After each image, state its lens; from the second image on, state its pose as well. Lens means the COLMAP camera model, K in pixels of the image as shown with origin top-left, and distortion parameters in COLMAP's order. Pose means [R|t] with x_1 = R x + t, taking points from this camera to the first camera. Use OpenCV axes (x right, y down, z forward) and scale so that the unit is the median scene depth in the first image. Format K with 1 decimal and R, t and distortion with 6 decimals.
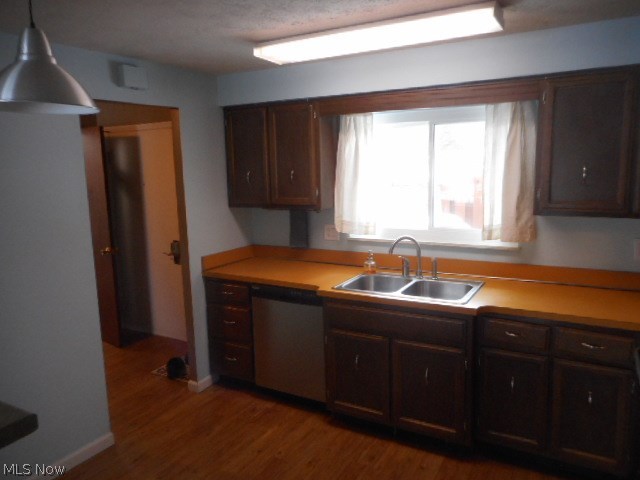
lens RADIAL K [[481.6, 0, 320.0], [0, 481.6, 240.0], [0, 0, 1]] dist [0.001447, 0.001147]
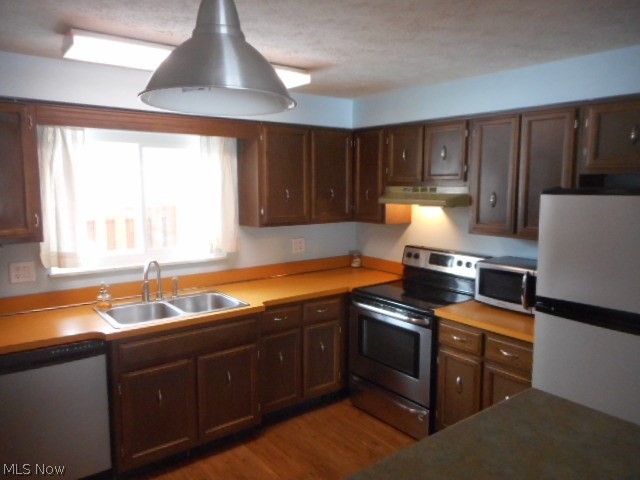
lens RADIAL K [[481.6, 0, 320.0], [0, 481.6, 240.0], [0, 0, 1]] dist [0.001447, 0.001147]
pose [[0.386780, -0.087480, 0.918013, -0.619158], [0.133176, 0.990353, 0.038263, -0.041455], [-0.912505, 0.107458, 0.394699, 0.313222]]
